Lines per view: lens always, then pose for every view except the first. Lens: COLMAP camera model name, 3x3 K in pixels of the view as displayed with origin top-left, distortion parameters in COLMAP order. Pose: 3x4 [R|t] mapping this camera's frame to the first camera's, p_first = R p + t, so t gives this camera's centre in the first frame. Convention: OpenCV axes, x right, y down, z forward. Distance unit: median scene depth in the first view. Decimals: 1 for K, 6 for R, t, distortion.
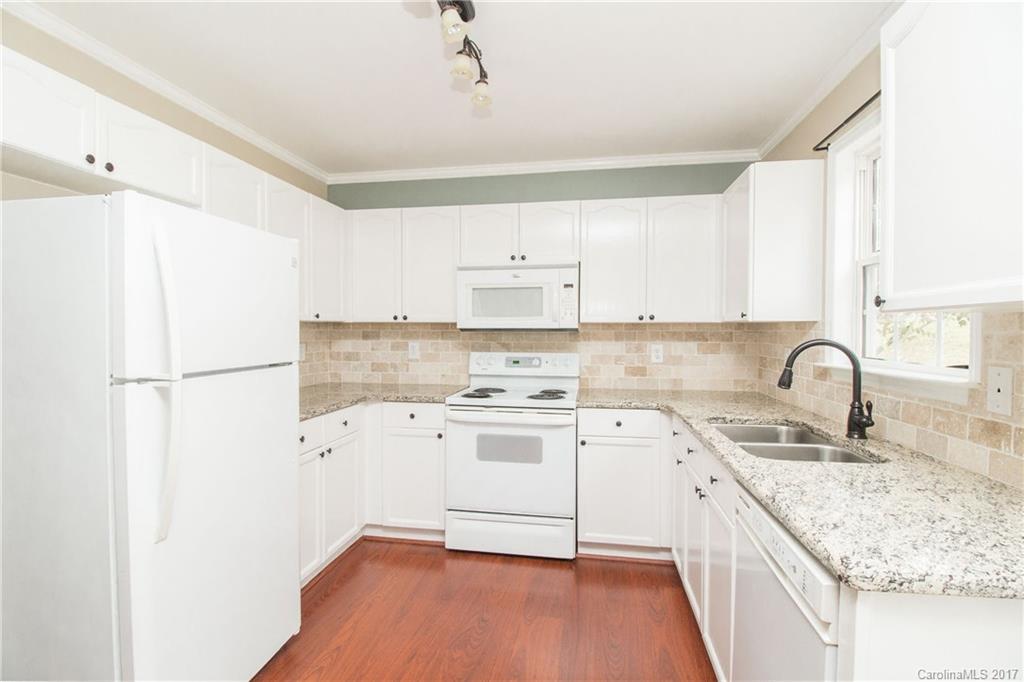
lens RADIAL K [[478.6, 0, 512.0], [0, 478.6, 341.0], [0, 0, 1]] dist [0.001208, -0.013853]
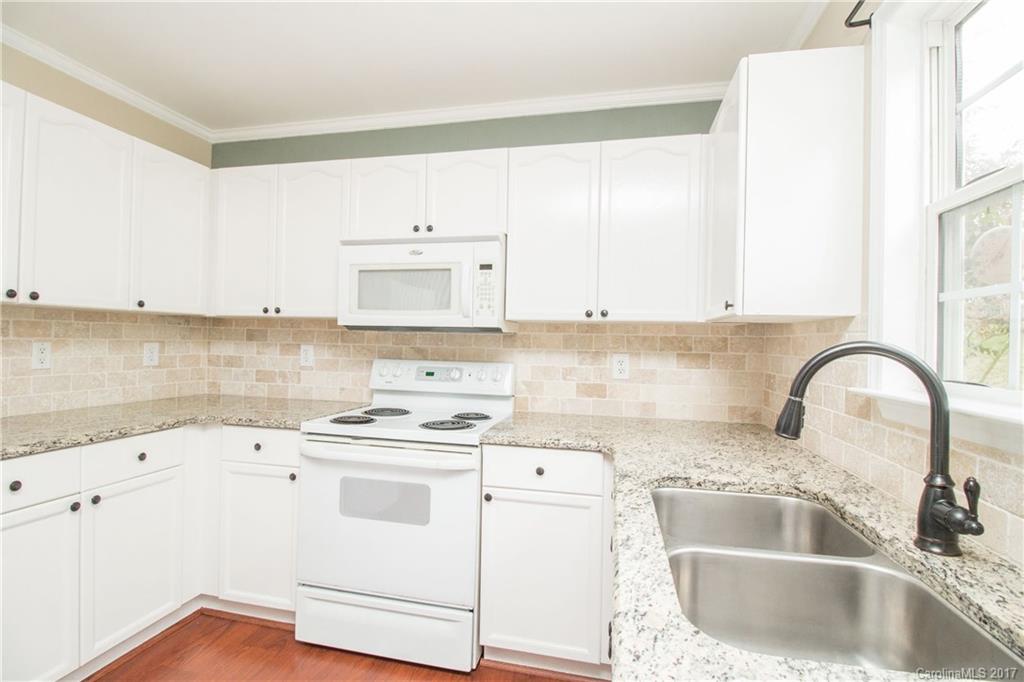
lens RADIAL K [[478.6, 0, 512.0], [0, 478.6, 341.0], [0, 0, 1]] dist [0.001208, -0.013853]
pose [[0.998670, 0.019671, -0.047663, 0.193059], [-0.020795, 0.999514, -0.023215, 0.009287], [0.047184, 0.024175, 0.998594, 0.306920]]
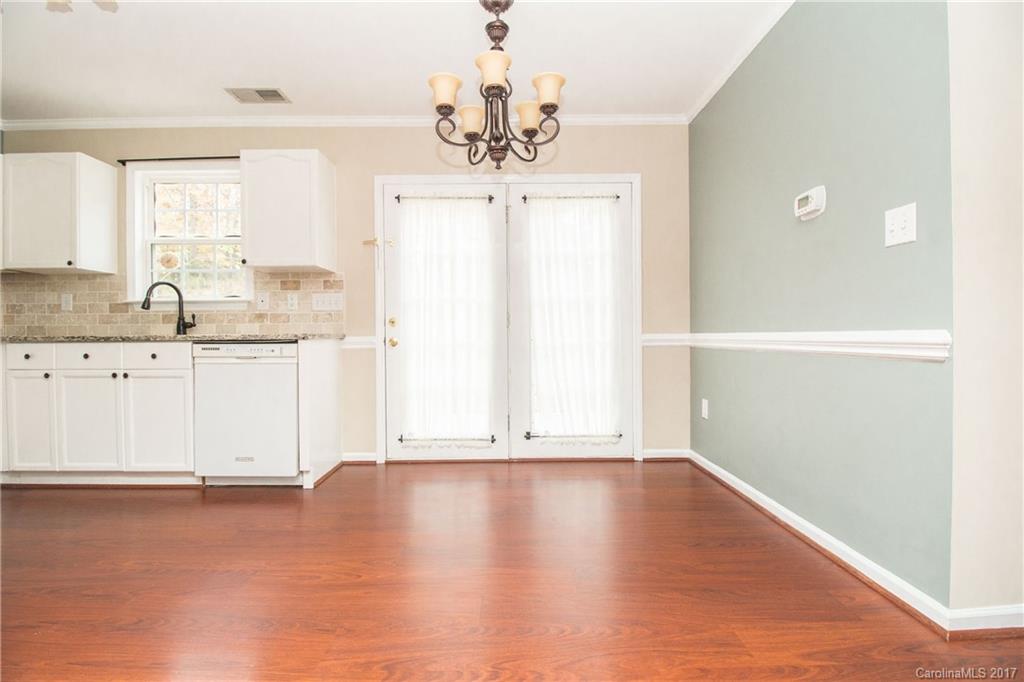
lens RADIAL K [[478.6, 0, 512.0], [0, 478.6, 341.0], [0, 0, 1]] dist [0.001208, -0.013853]
pose [[-0.173858, -0.012004, 0.984698, -0.822845], [0.028204, 0.999455, 0.017164, 0.139821], [-0.984367, 0.030757, -0.173424, 0.030413]]
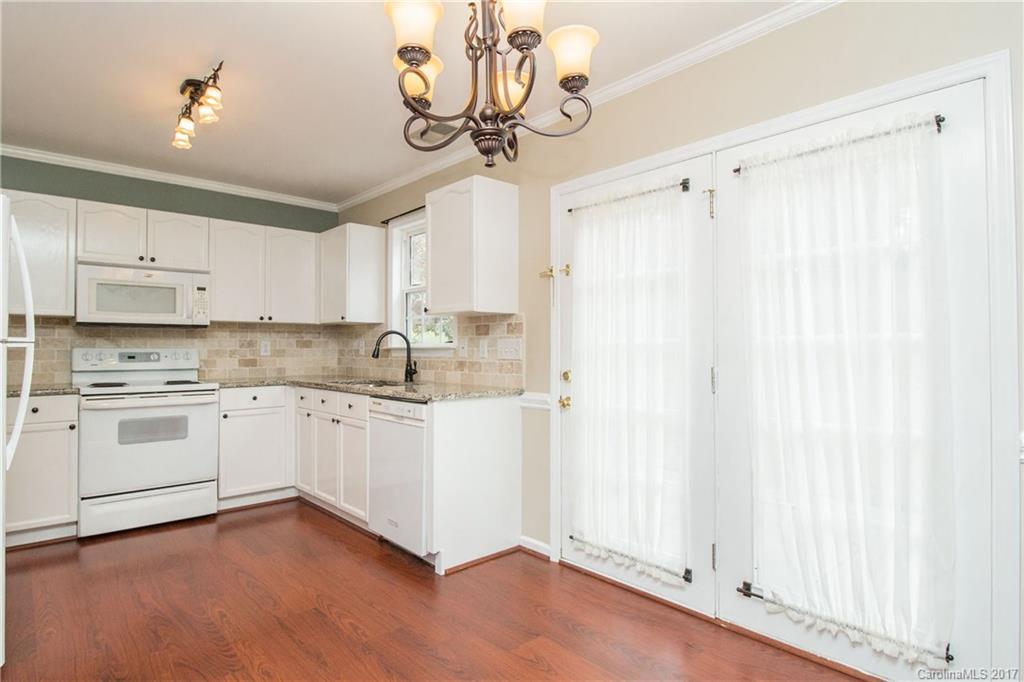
lens RADIAL K [[551.3, 0, 506.5], [0, 551.3, 338.7], [0, 0, 1]] dist [-0.004833, -0.000659]
pose [[0.622937, 0.012128, 0.782178, -0.476821], [0.019752, 0.999317, -0.031225, 0.065456], [-0.782023, 0.034901, 0.622272, -0.430679]]
